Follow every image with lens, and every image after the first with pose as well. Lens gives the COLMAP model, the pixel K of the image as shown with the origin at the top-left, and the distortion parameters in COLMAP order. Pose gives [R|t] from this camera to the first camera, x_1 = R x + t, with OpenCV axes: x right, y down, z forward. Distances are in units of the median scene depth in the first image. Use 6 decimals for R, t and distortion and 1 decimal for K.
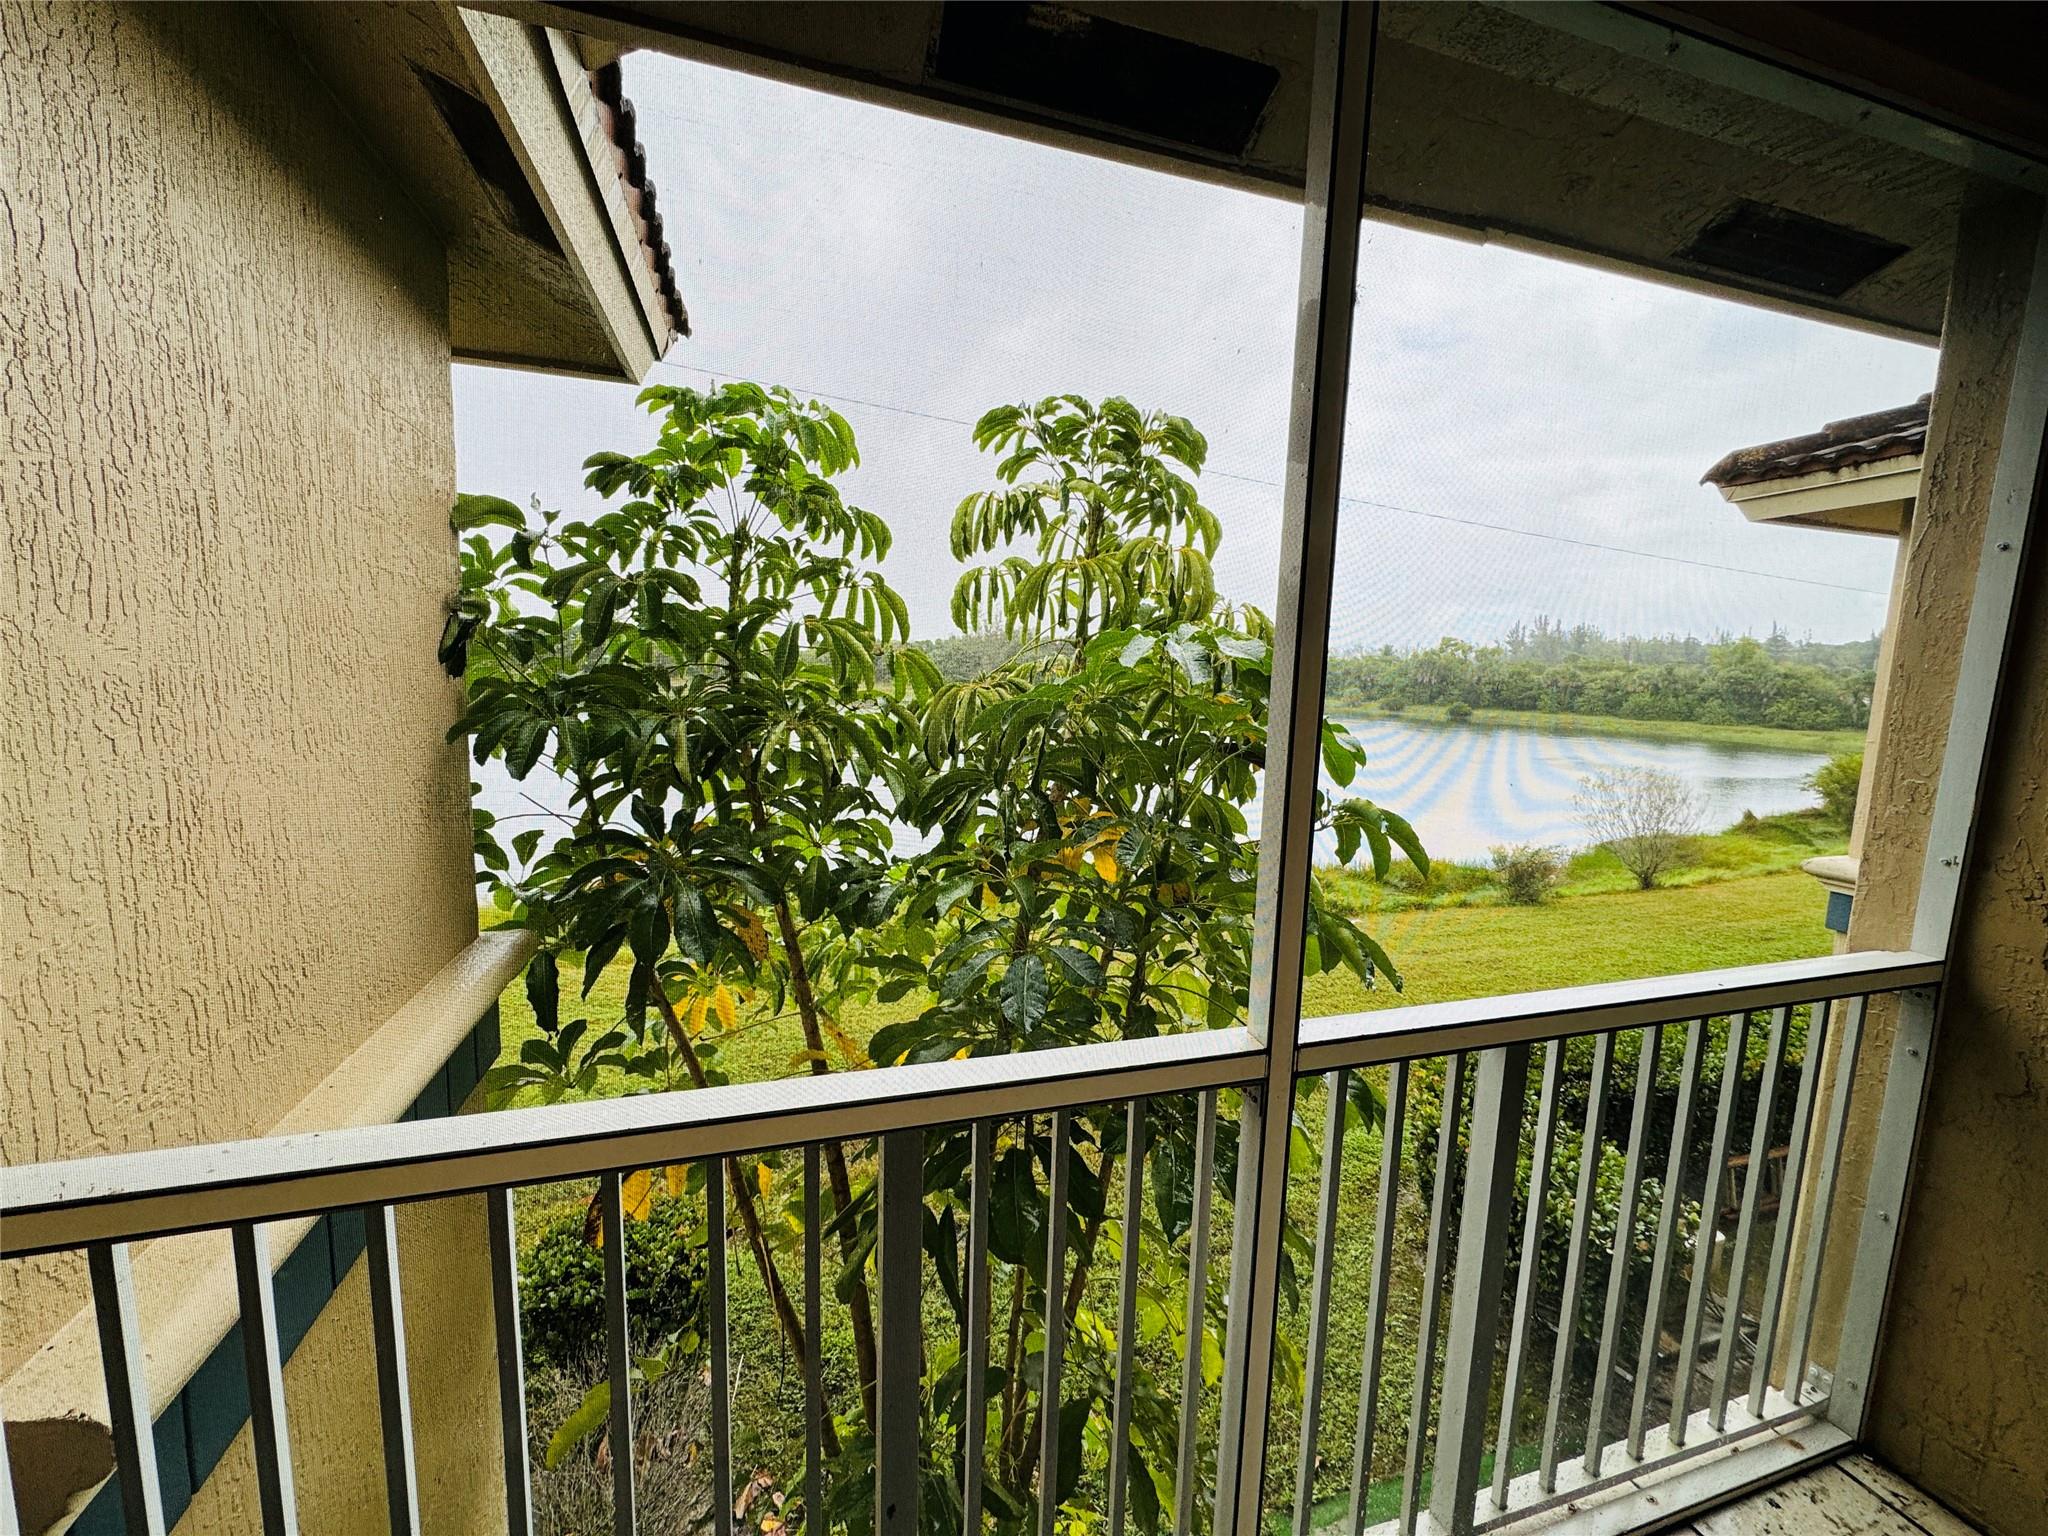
lens RADIAL K [[818.2, 0, 1024.1], [0, 818.2, 766.8], [0, 0, 1]] dist [-0.002696, 0.000656]
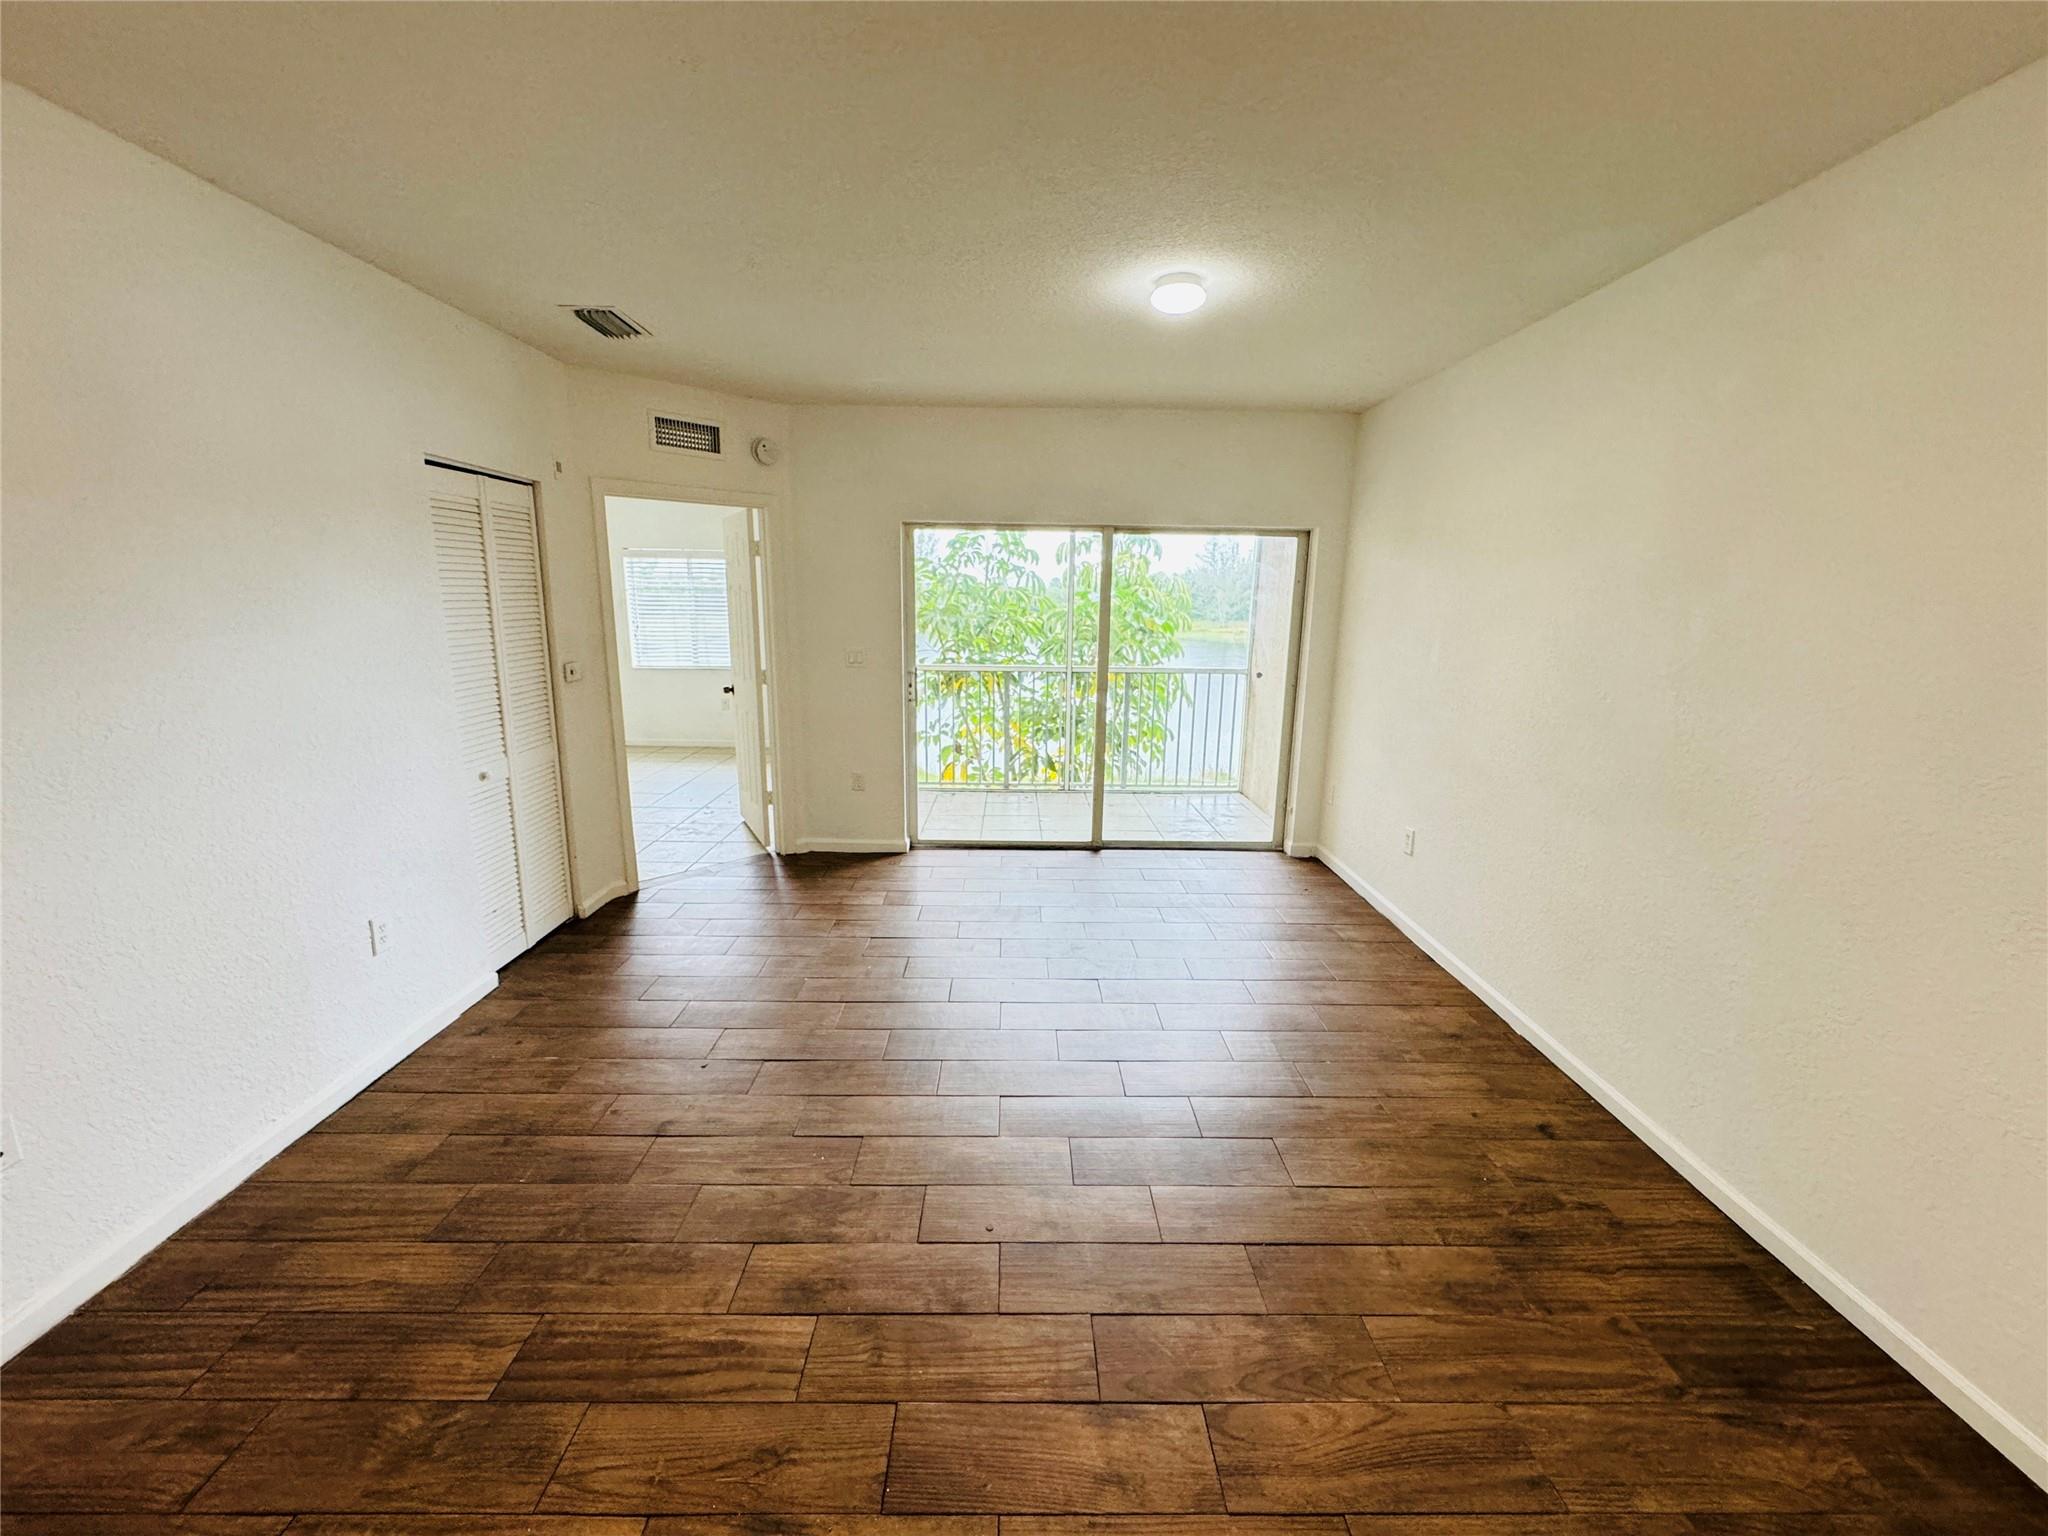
lens RADIAL K [[818.2, 0, 1019.3], [0, 818.2, 763.9], [0, 0, 1]] dist [-0.002696, 0.000656]
pose [[0.956094, 0.043973, -0.289743, 0.610128], [-0.024448, 0.997200, 0.070668, 0.229559], [0.292039, -0.060482, 0.954492, -1.735839]]
